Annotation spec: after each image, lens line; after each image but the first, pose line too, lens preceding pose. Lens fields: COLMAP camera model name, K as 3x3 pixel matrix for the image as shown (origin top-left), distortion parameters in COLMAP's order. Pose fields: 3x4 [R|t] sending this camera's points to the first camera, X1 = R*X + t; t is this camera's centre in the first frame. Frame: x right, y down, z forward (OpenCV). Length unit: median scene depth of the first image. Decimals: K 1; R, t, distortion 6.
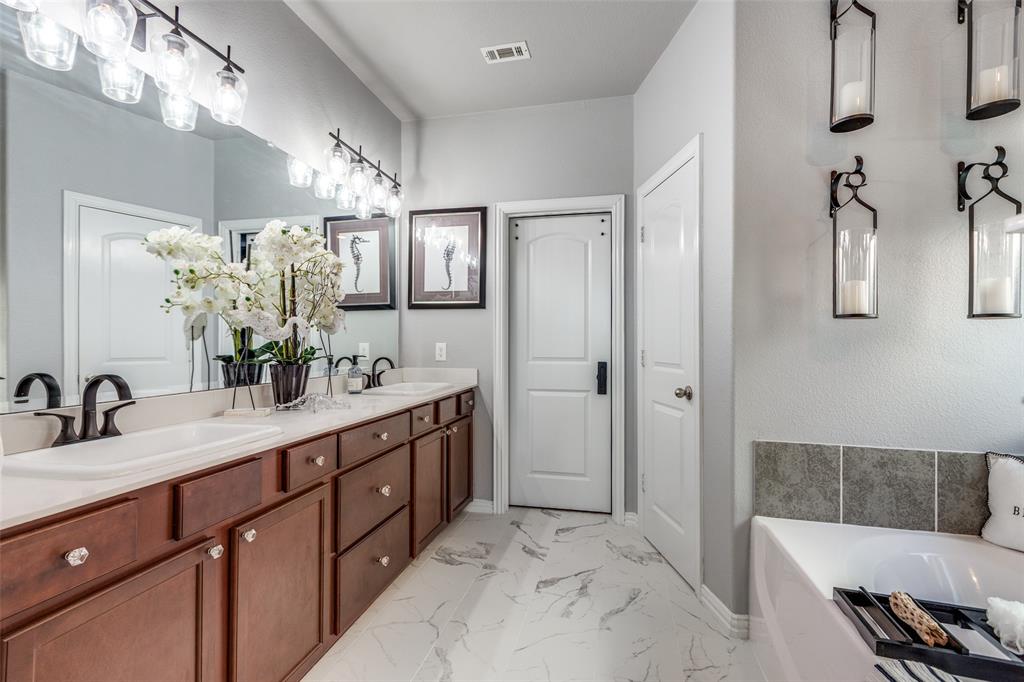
lens RADIAL K [[461.5, 0, 512.4], [0, 461.5, 341.2], [0, 0, 1]] dist [0.005832, 0.000450]
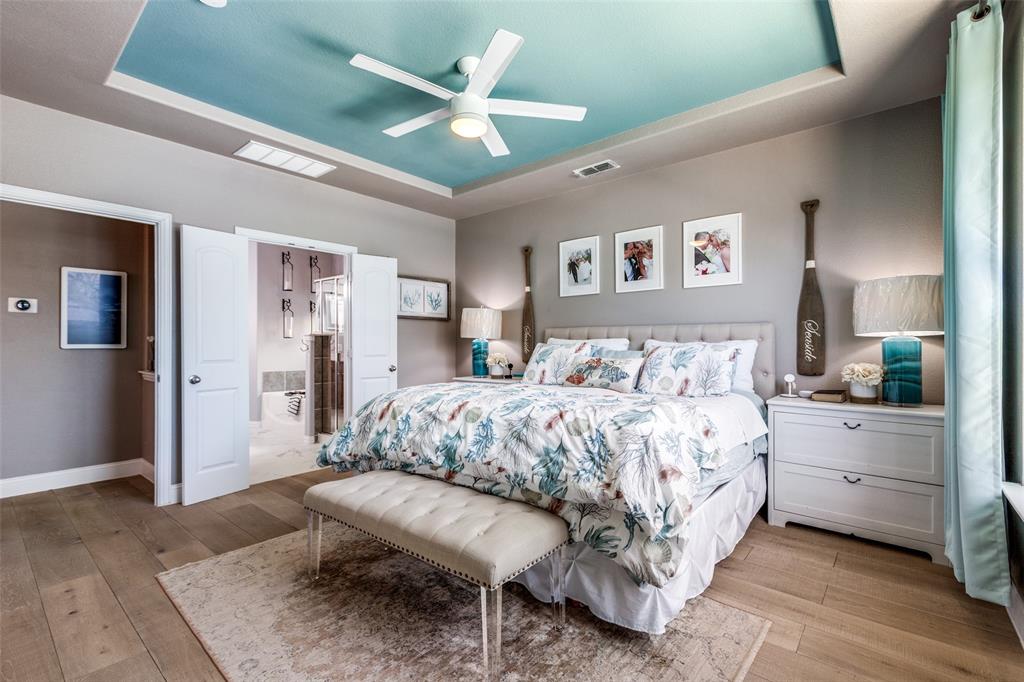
lens RADIAL K [[461.5, 0, 510.9], [0, 461.5, 341.9], [0, 0, 1]] dist [0.005832, 0.000450]
pose [[0.449440, -0.002224, 0.893308, -1.799110], [0.004261, 0.999991, 0.000346, -0.003322], [-0.893300, 0.003651, 0.449446, -2.303582]]
